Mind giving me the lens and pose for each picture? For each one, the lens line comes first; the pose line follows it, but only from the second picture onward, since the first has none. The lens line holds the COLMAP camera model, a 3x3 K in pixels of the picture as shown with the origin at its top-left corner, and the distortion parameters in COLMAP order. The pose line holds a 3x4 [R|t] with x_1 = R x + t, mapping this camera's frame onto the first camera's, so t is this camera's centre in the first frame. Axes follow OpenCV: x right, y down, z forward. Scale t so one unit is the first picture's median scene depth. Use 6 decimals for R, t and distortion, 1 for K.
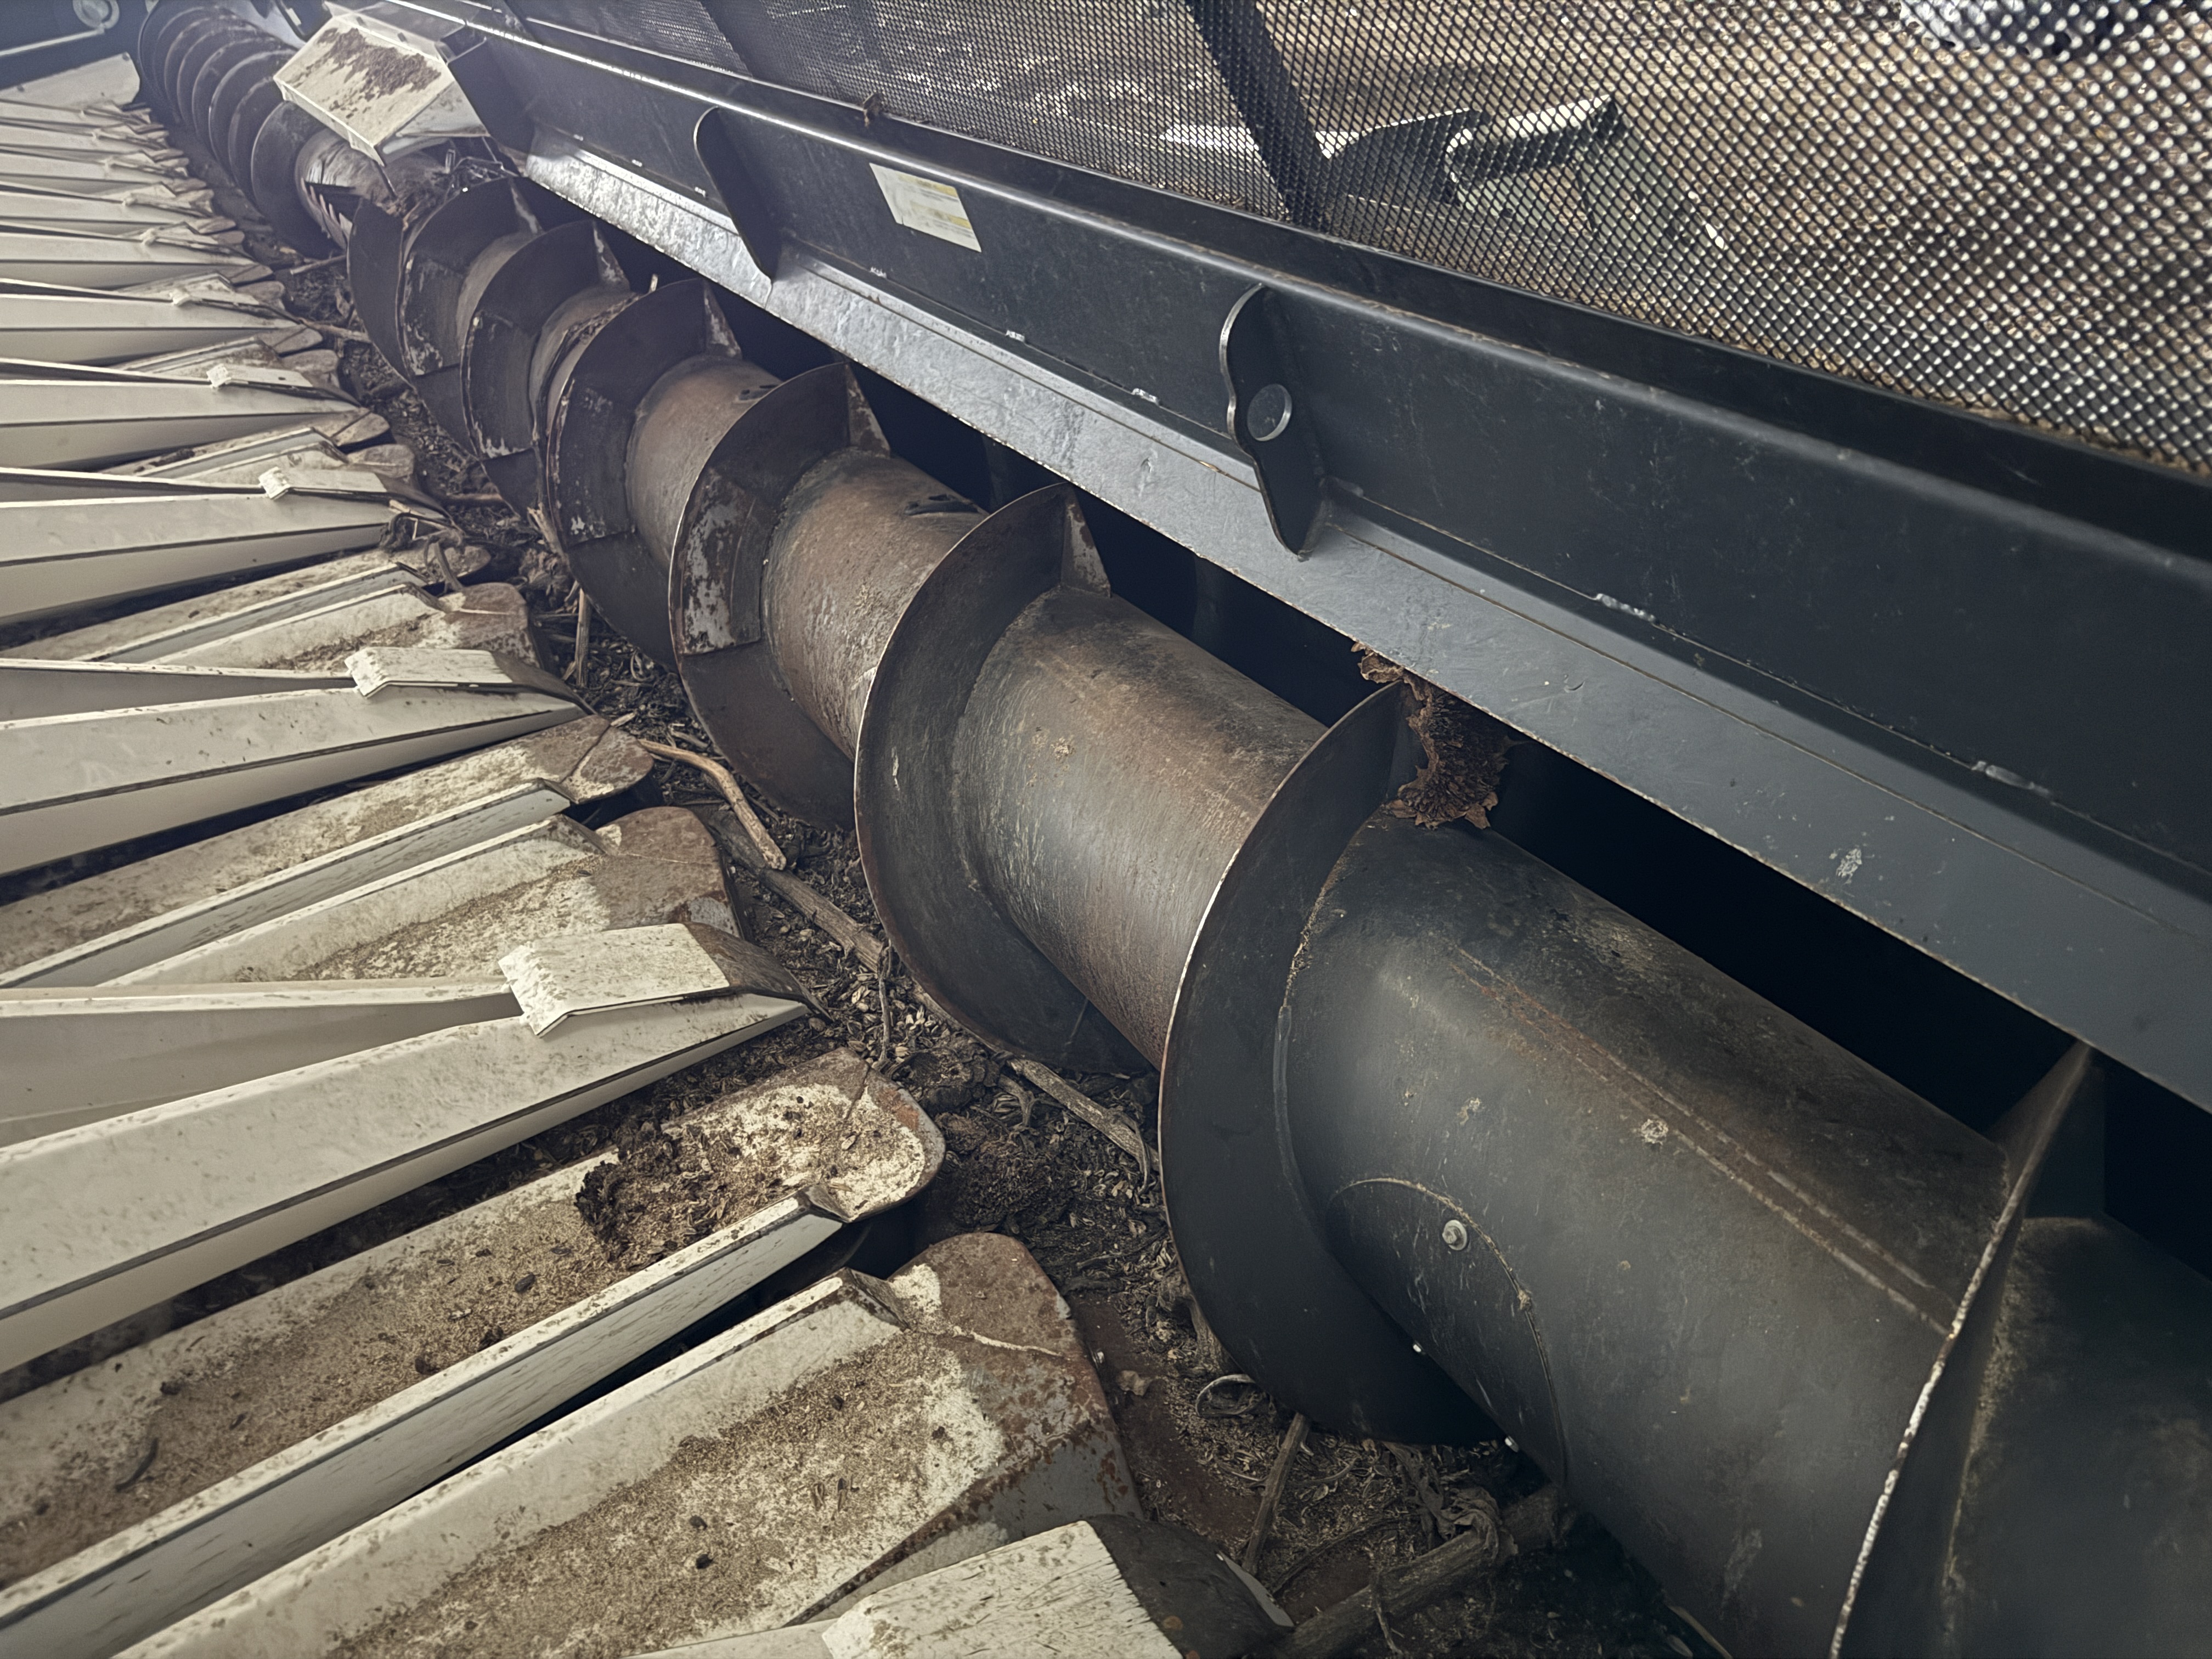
lens RADIAL K [[1575.5, 0, 1106.0], [0, 1575.5, 829.5], [0, 0, 1]] dist [-0.026515, -0.002348]
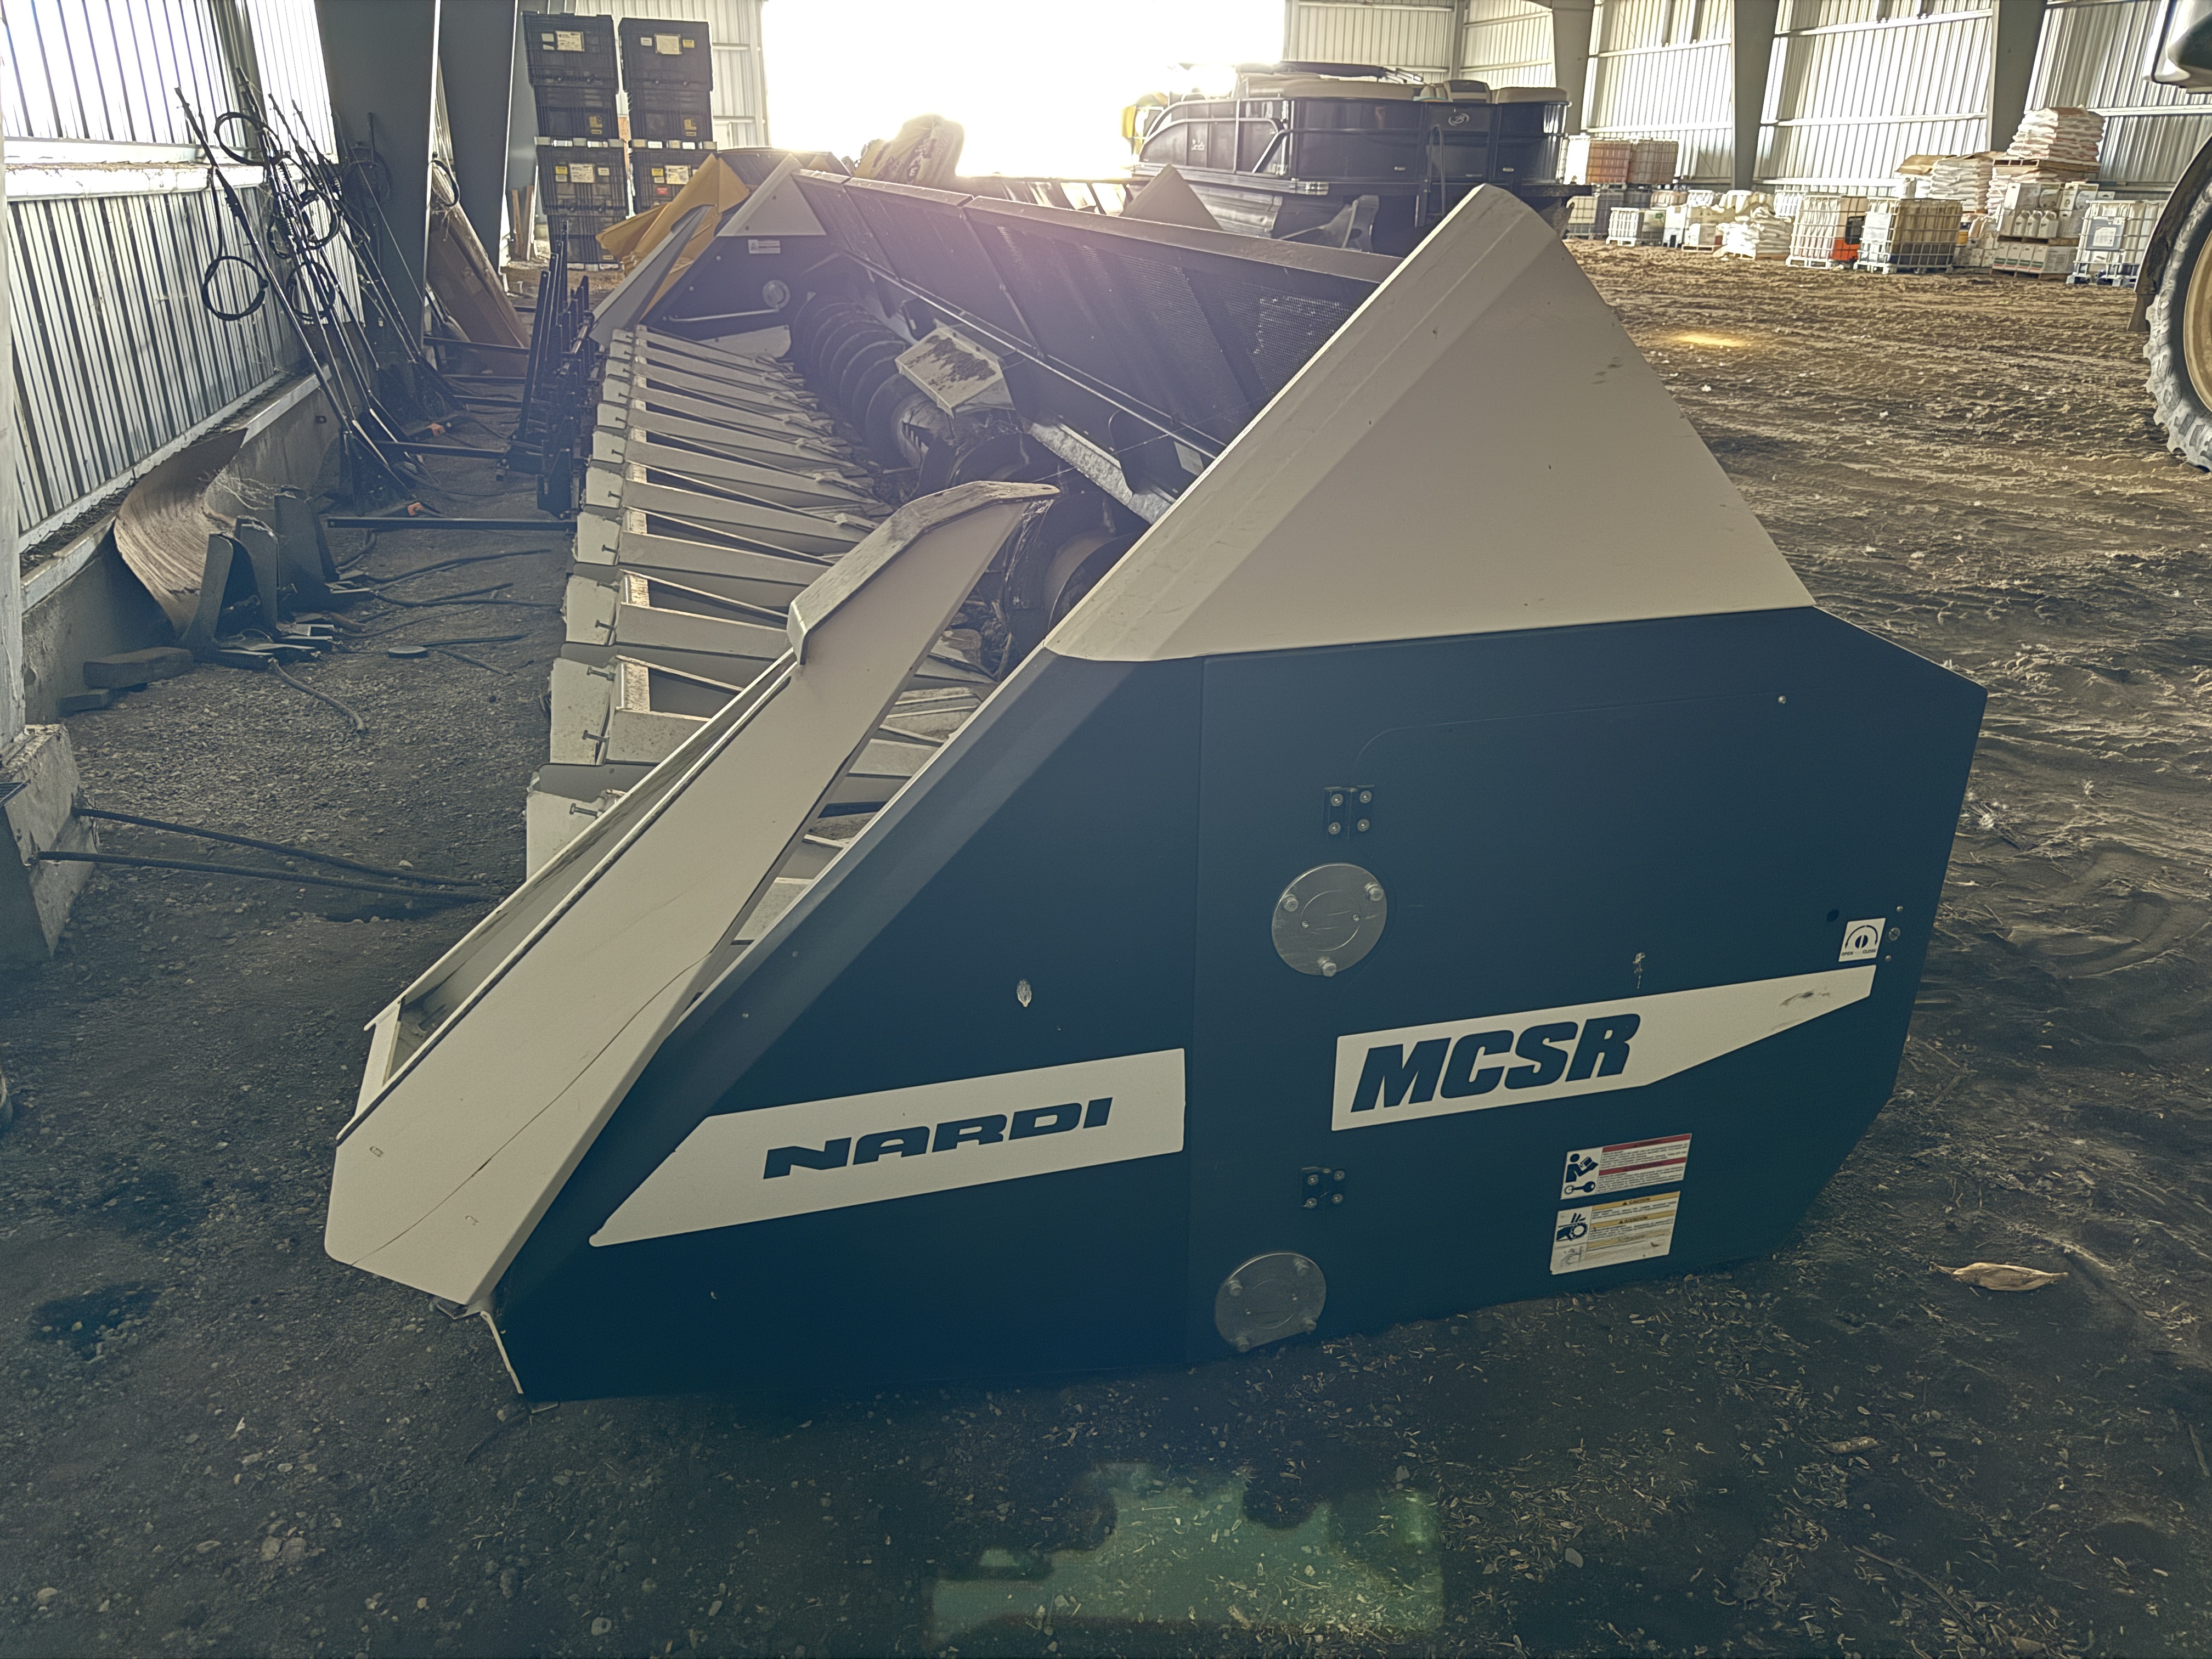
lens RADIAL K [[1574.6, 0, 1106.0], [0, 1574.6, 829.5], [0, 0, 1]] dist [0.023724, -0.033445]
pose [[0.953948, 0.171624, -0.246026, 0.227578], [-0.212619, 0.965403, -0.150964, 0.265613], [0.211606, 0.196322, 0.957435, -0.602771]]
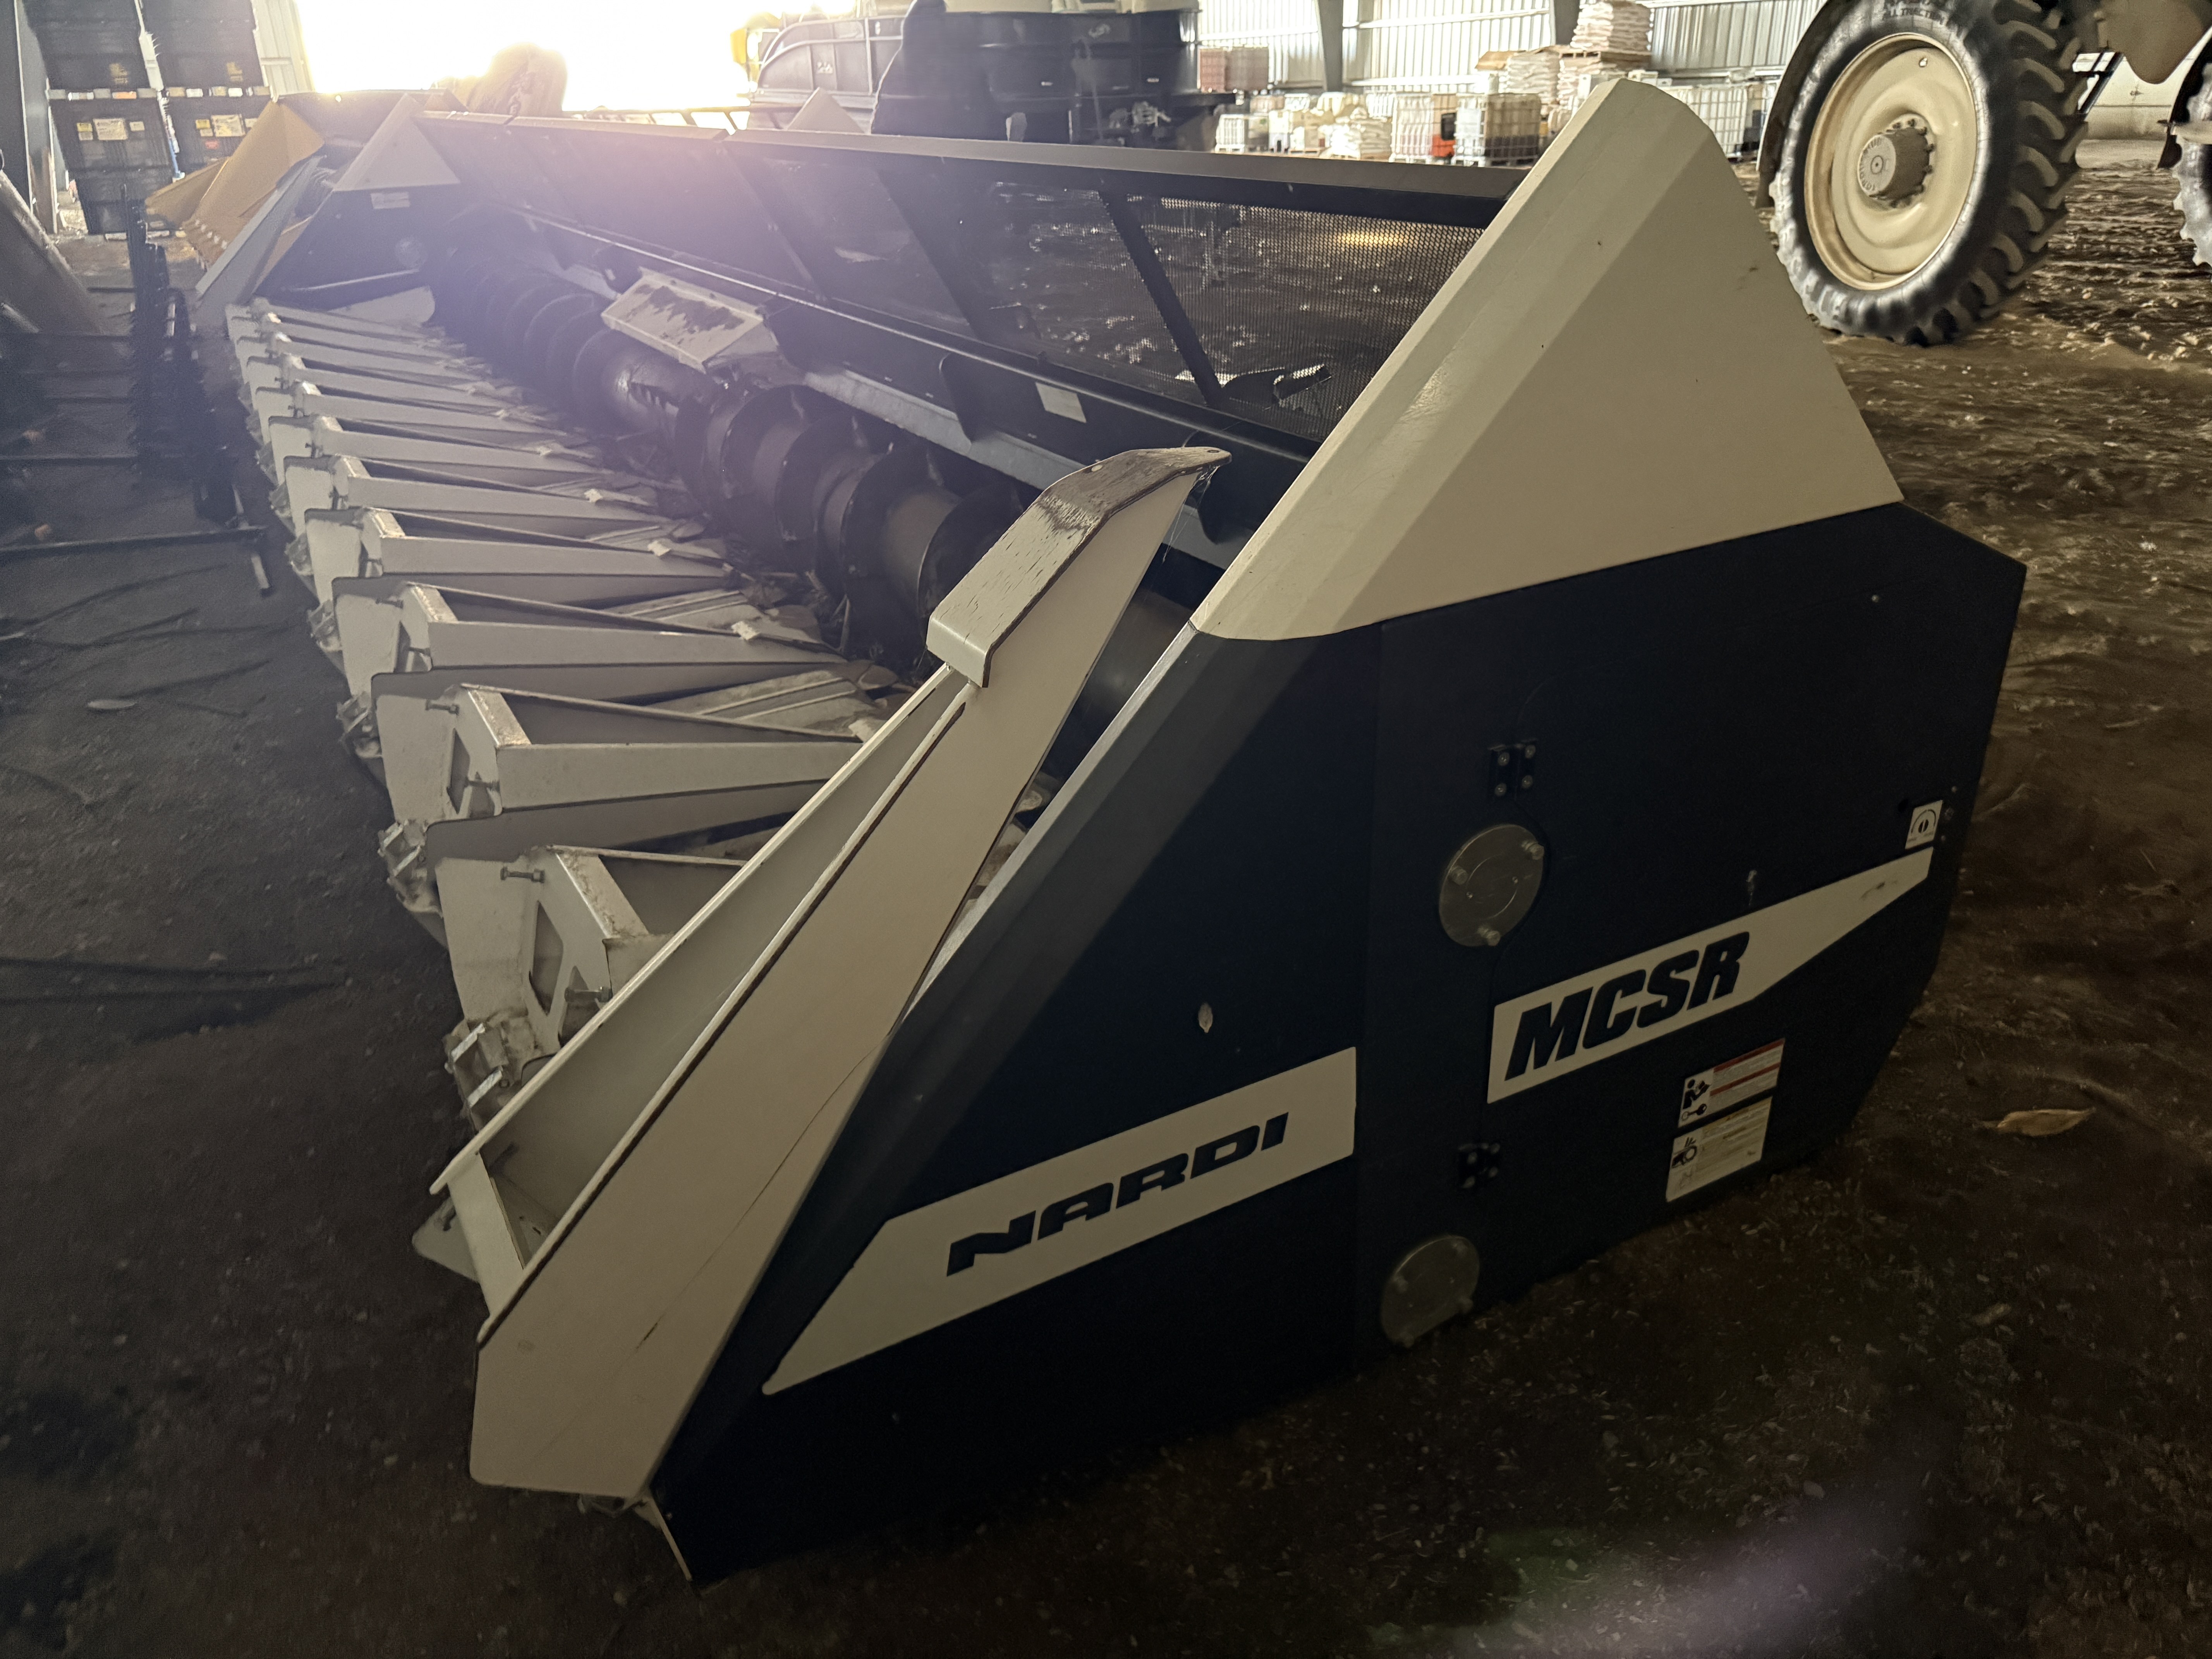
lens RADIAL K [[1588.1, 0, 1106.4], [0, 1588.1, 817.8], [0, 0, 1]] dist [-0.000004, -0.003805]
pose [[0.998375, 0.044473, -0.035632, 0.026182], [-0.049209, 0.988142, -0.145444, 0.253838], [0.028741, 0.146961, 0.988725, -0.566195]]
